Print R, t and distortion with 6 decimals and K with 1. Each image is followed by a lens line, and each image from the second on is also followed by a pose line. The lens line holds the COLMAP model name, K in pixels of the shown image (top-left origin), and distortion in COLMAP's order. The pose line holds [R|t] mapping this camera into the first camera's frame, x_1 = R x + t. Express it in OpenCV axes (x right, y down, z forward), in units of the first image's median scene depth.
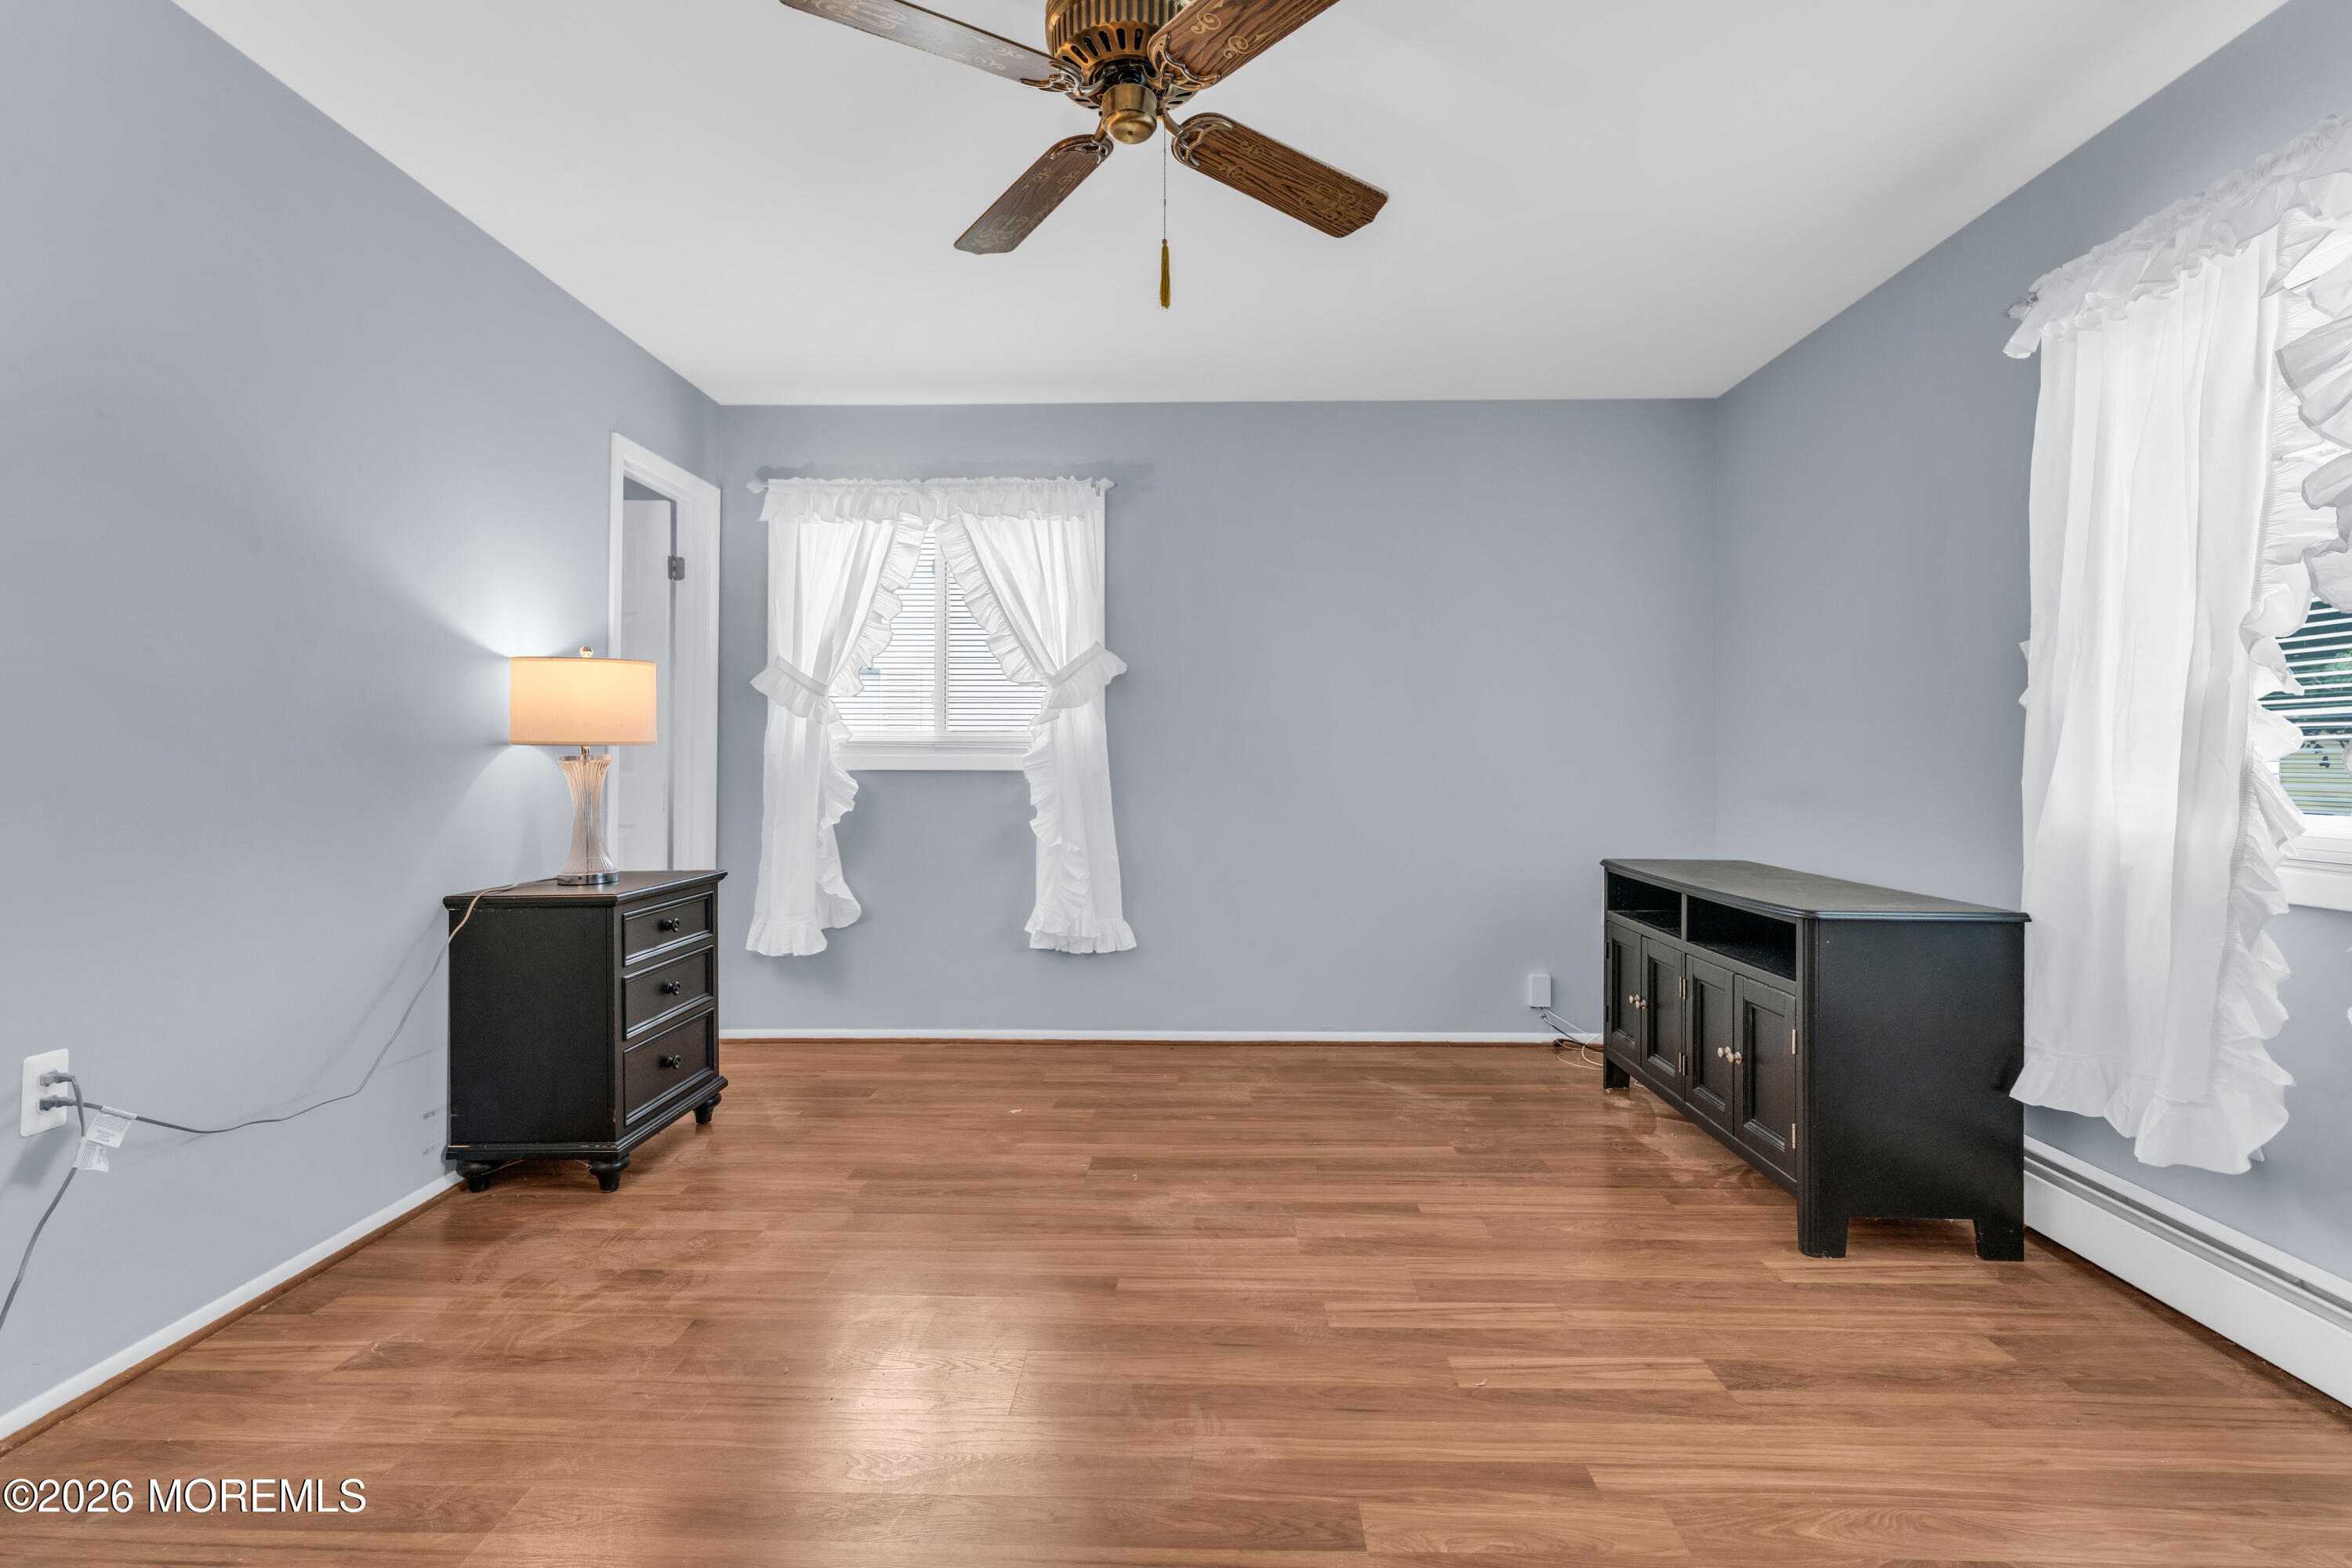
lens RADIAL K [[1079.6, 0, 1174.5], [0, 1079.6, 748.3], [0, 0, 1]] dist [-0.001041, -0.000585]
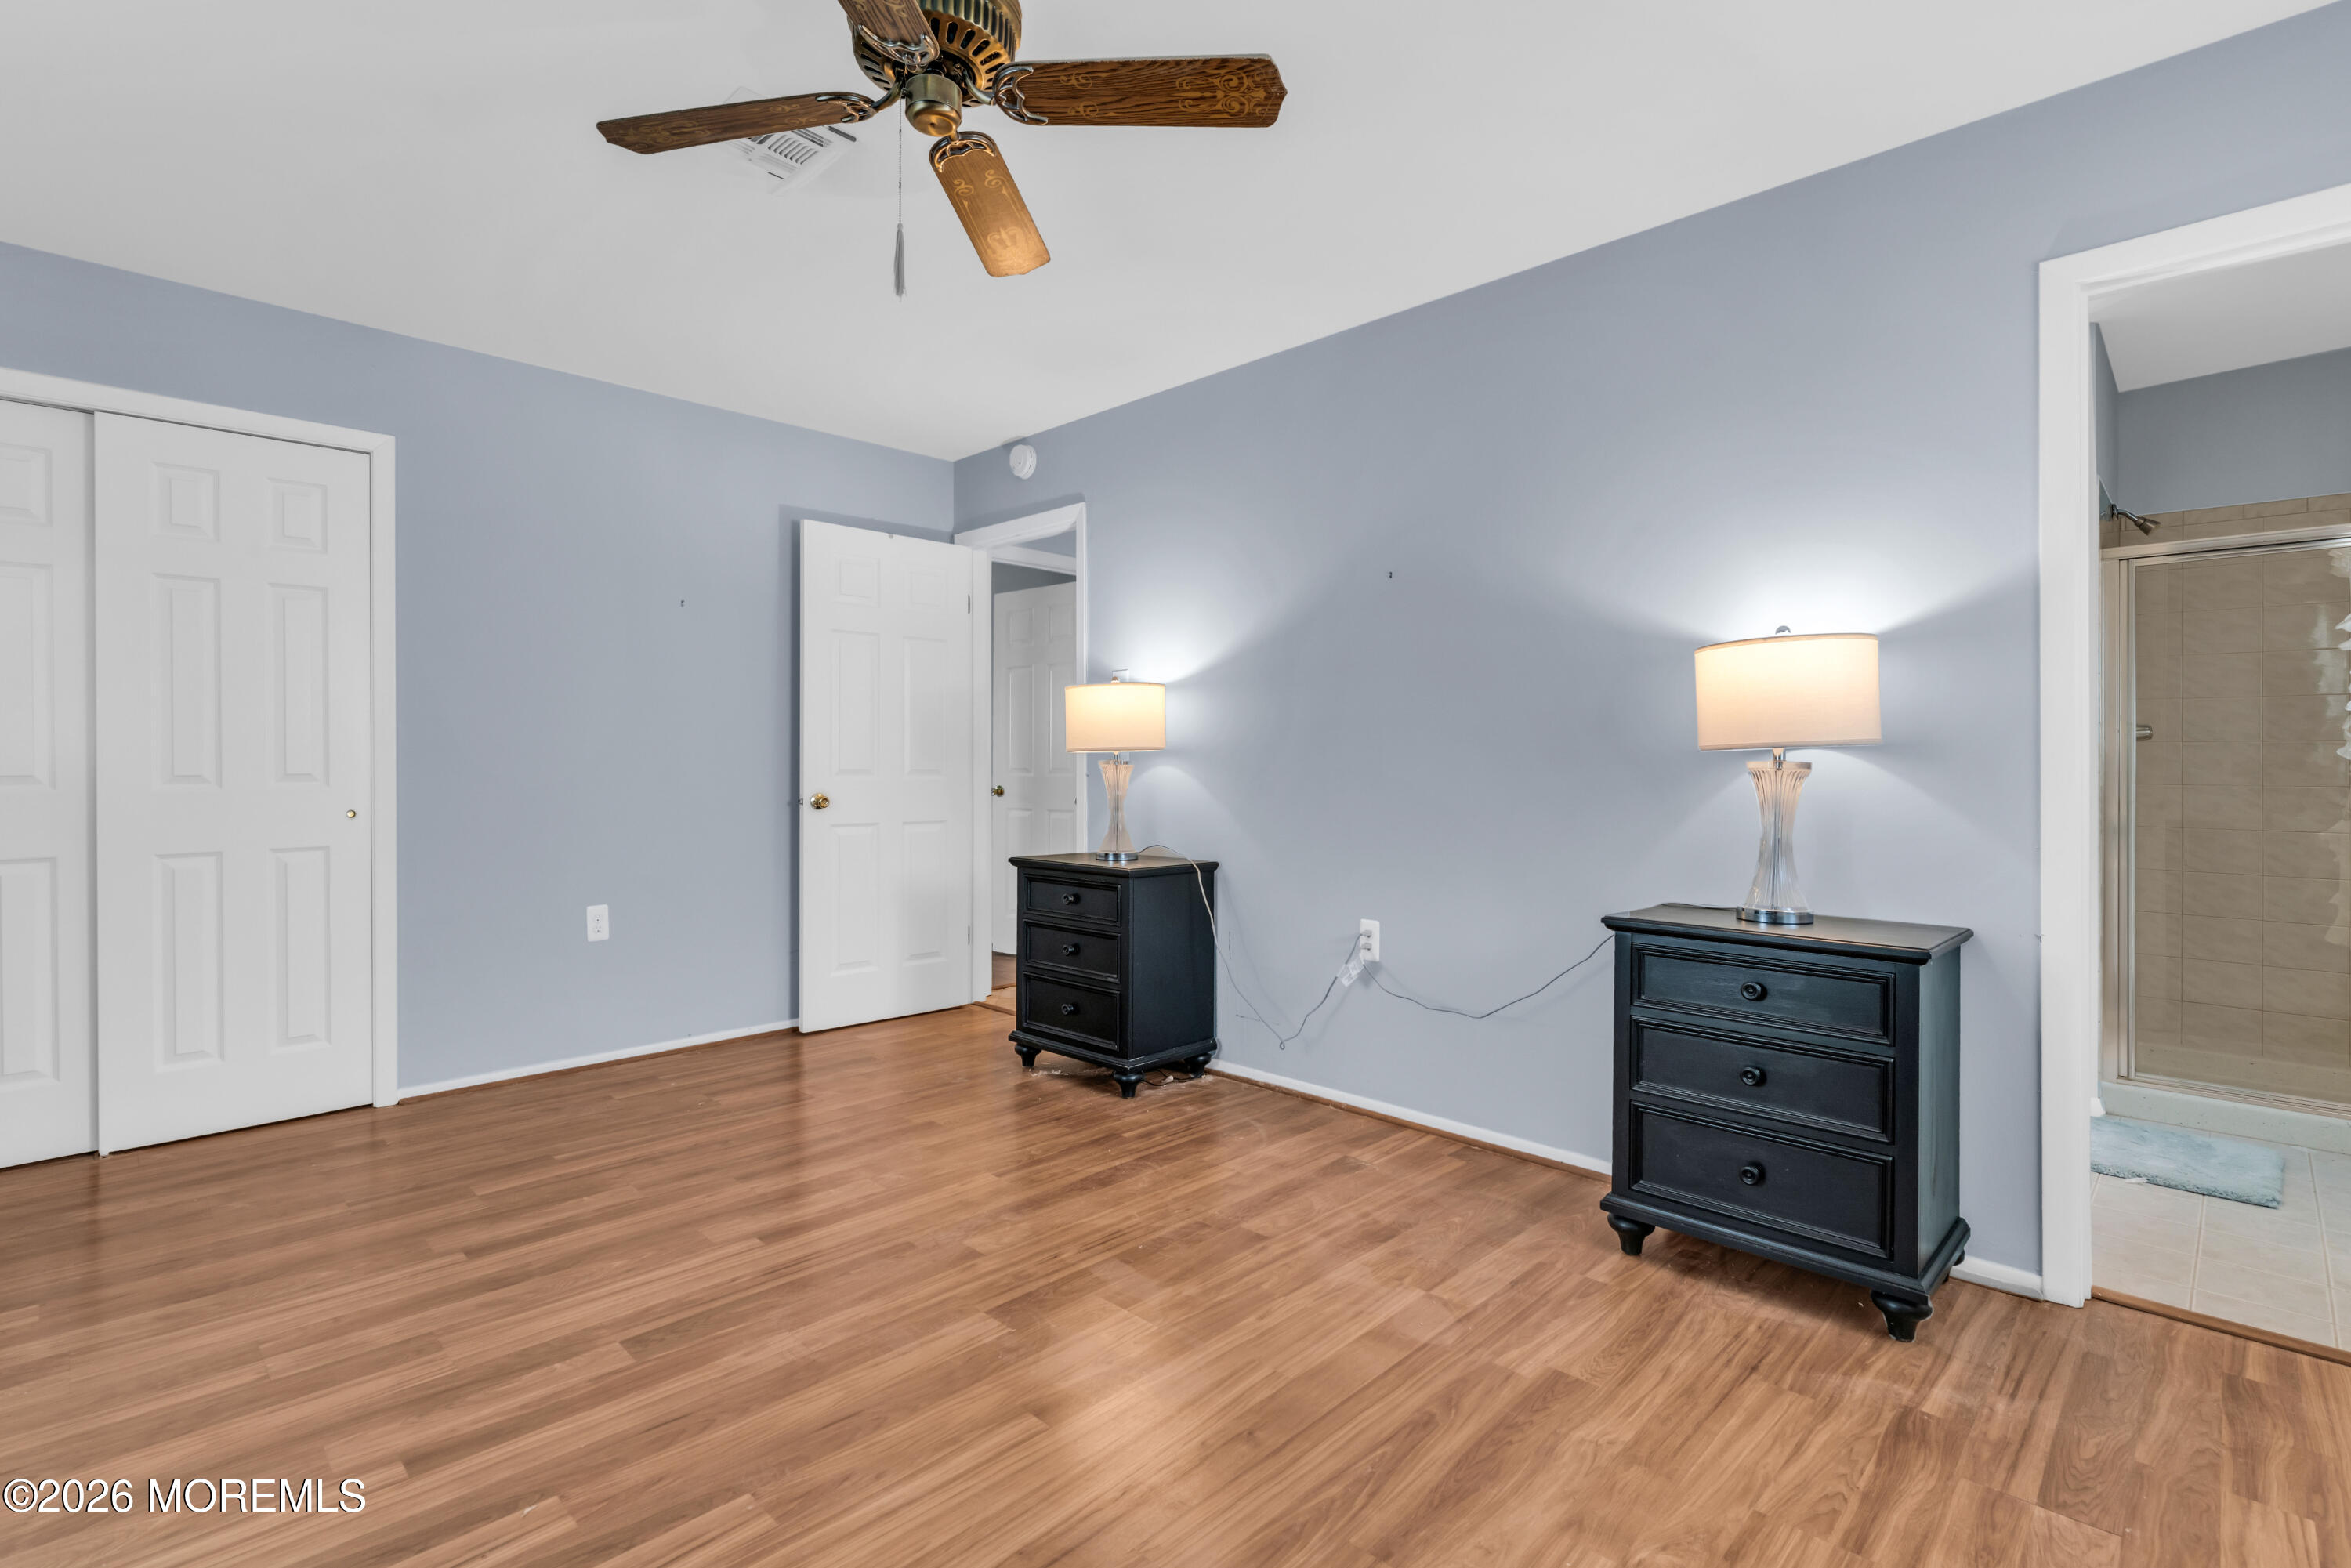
lens RADIAL K [[1161.6, 0, 1230.9], [0, 1161.6, 762.2], [0, 0, 1]] dist [0.000415, -0.000028]
pose [[-0.670310, -0.003185, -0.742074, 0.454853], [0.004435, 0.999956, -0.008298, 0.012856], [0.742068, -0.008853, -0.670266, 1.552427]]
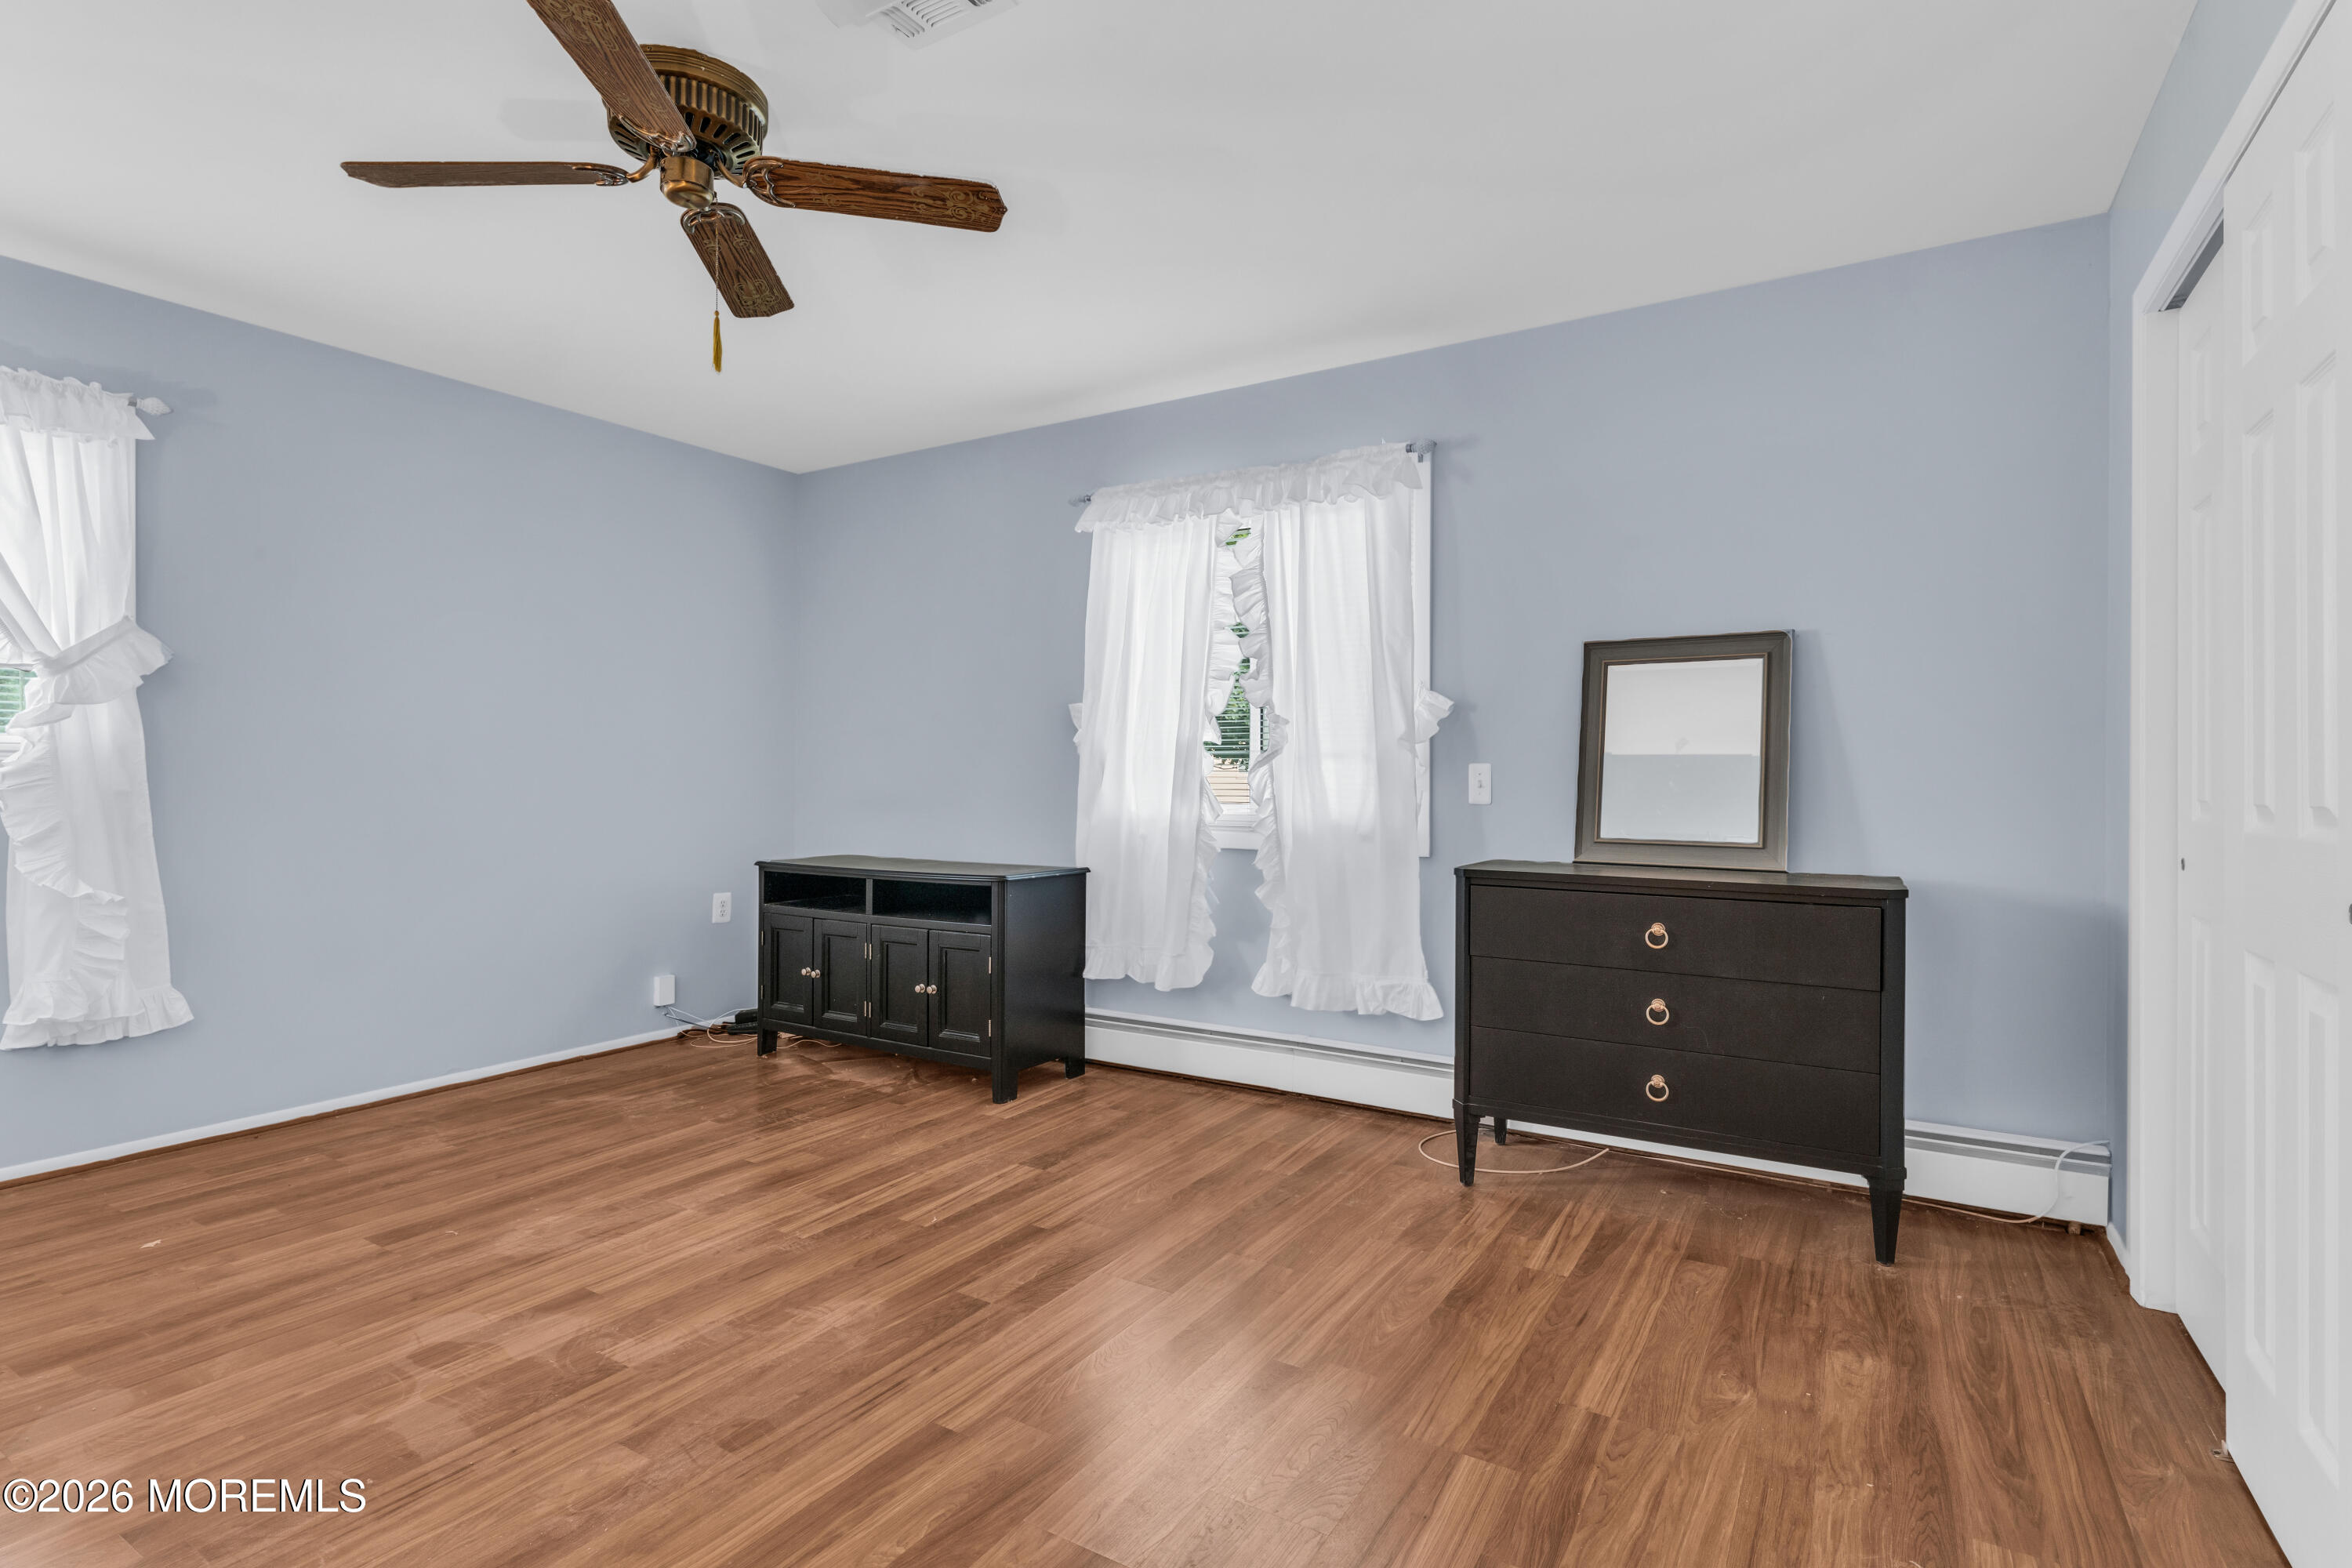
lens RADIAL K [[1113.0, 0, 1166.6], [0, 1113.0, 775.9], [0, 0, 1]] dist [-0.000171, -0.000394]
pose [[0.517031, -0.000305, 0.855967, -0.615438], [-0.008892, 0.999944, 0.005727, -0.000461], [-0.855920, -0.010572, 0.516999, -0.001322]]
